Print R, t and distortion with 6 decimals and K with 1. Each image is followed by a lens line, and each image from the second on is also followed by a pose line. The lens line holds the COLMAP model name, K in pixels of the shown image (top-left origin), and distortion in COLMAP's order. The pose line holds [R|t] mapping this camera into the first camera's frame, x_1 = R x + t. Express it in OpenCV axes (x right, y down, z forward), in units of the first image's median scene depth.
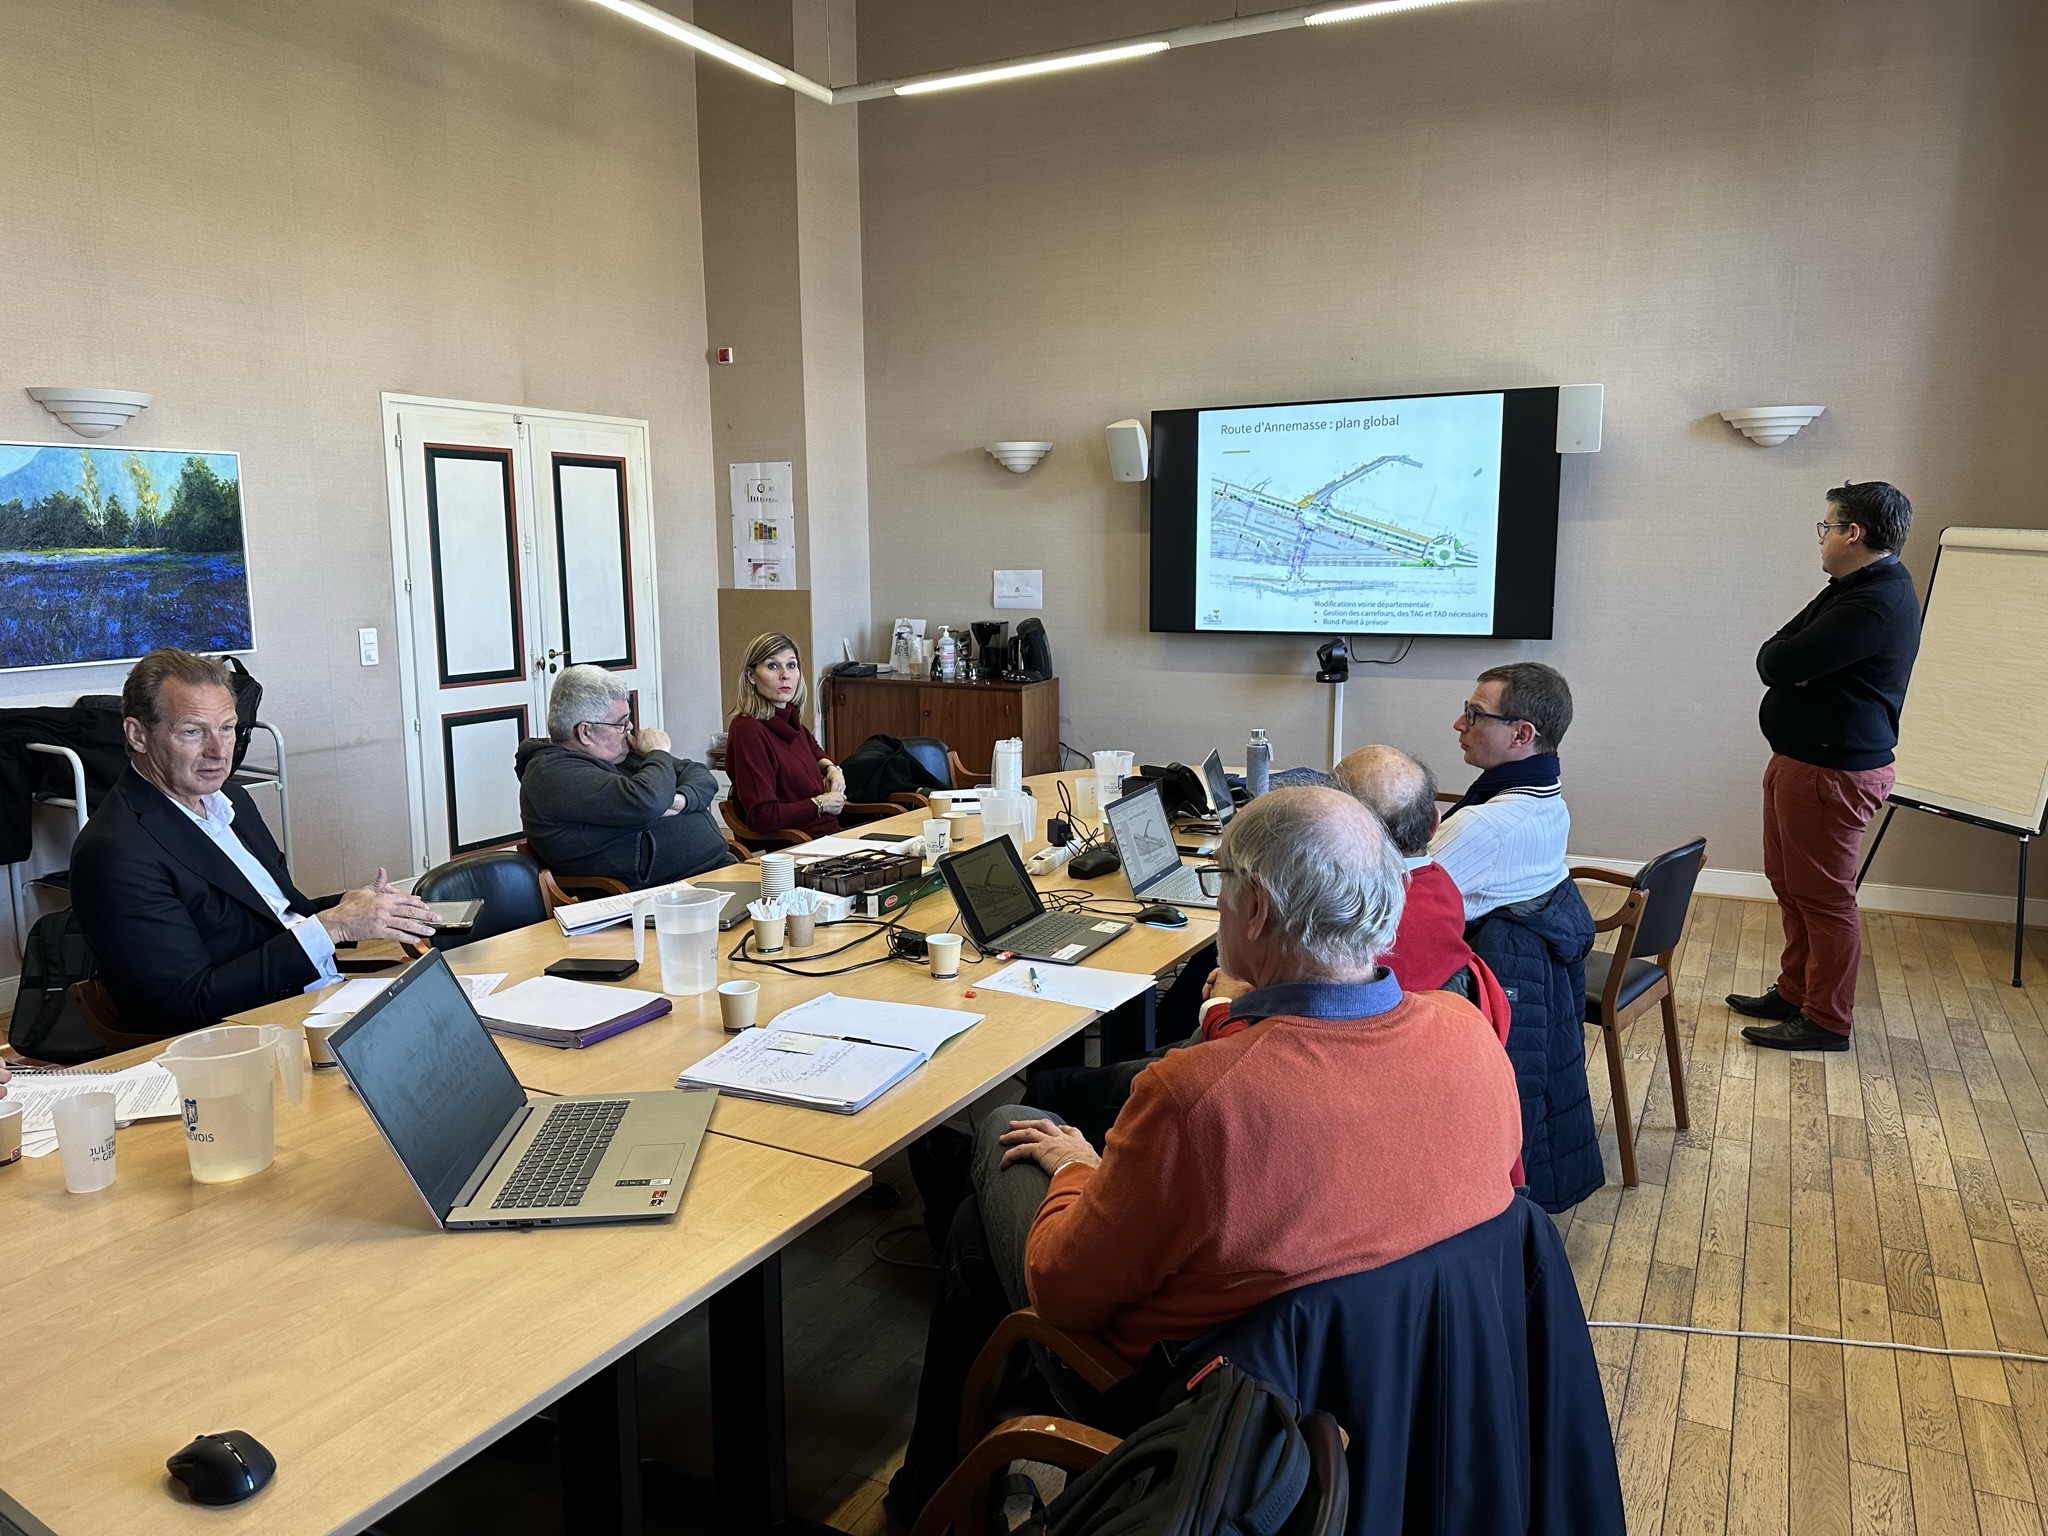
lens RADIAL K [[1454.3, 0, 1019.4], [0, 1454.3, 809.7], [0, 0, 1]] dist [0.123038, -0.233628]
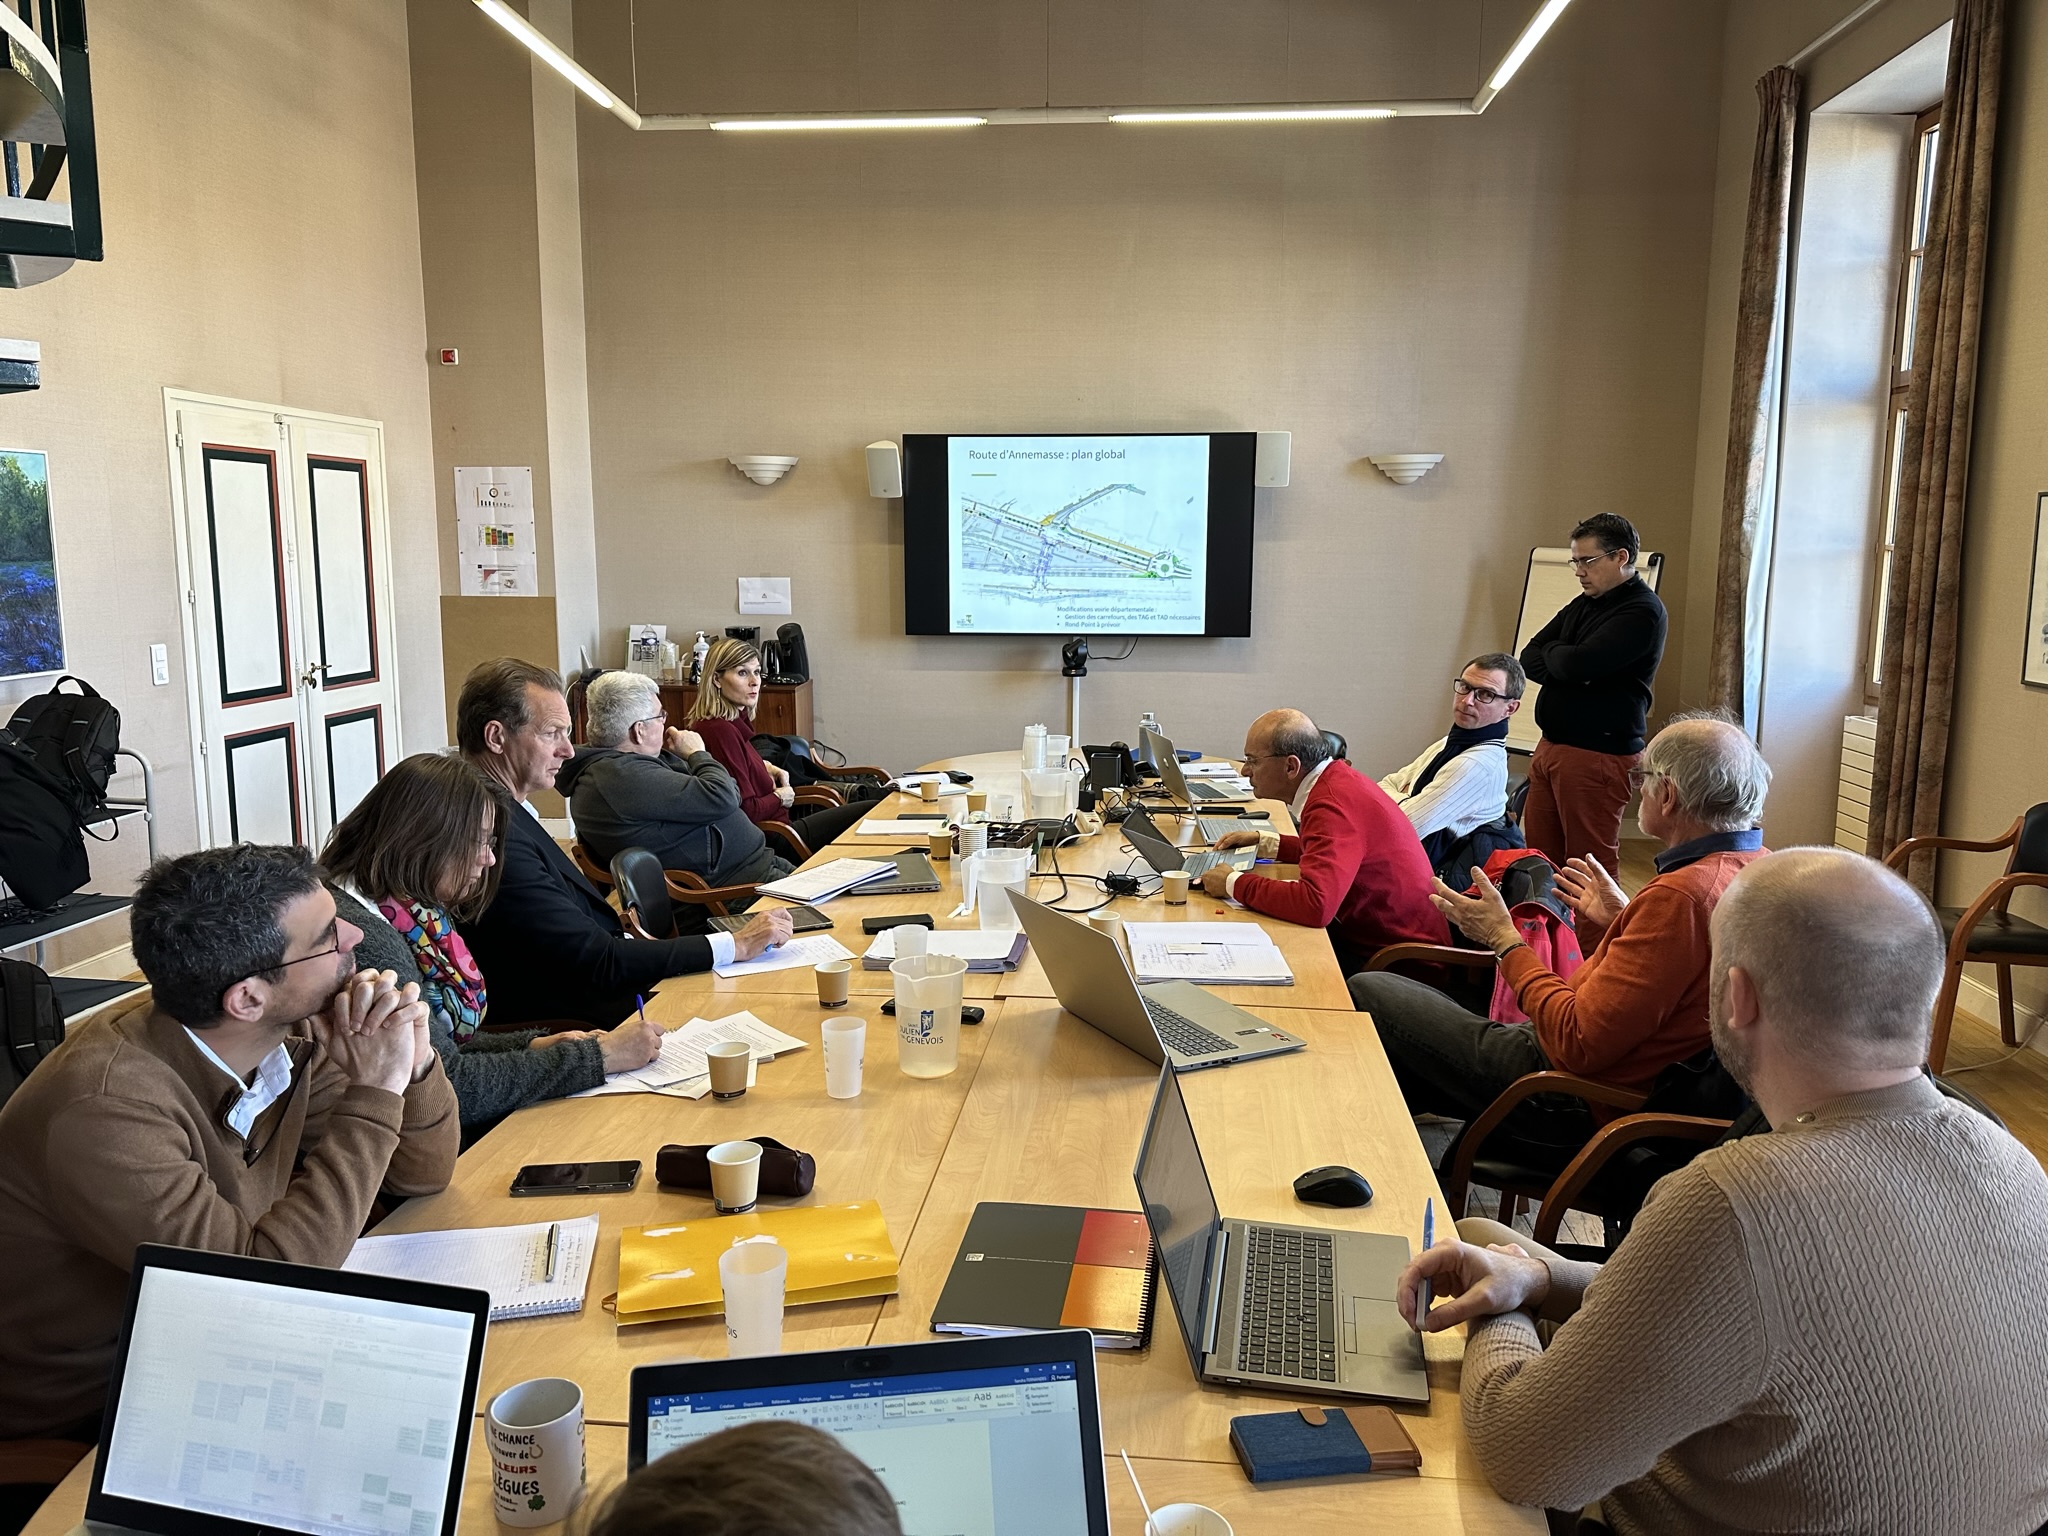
lens RADIAL K [[1493.4, 0, 1056.0], [0, 1493.4, 759.4], [0, 0, 1]] dist [0.110188, -0.107643]
pose [[0.921318, -0.047299, 0.385923, -0.263557], [0.060950, 0.997871, -0.023207, 0.003527], [-0.384004, 0.044903, 0.922239, -0.072817]]
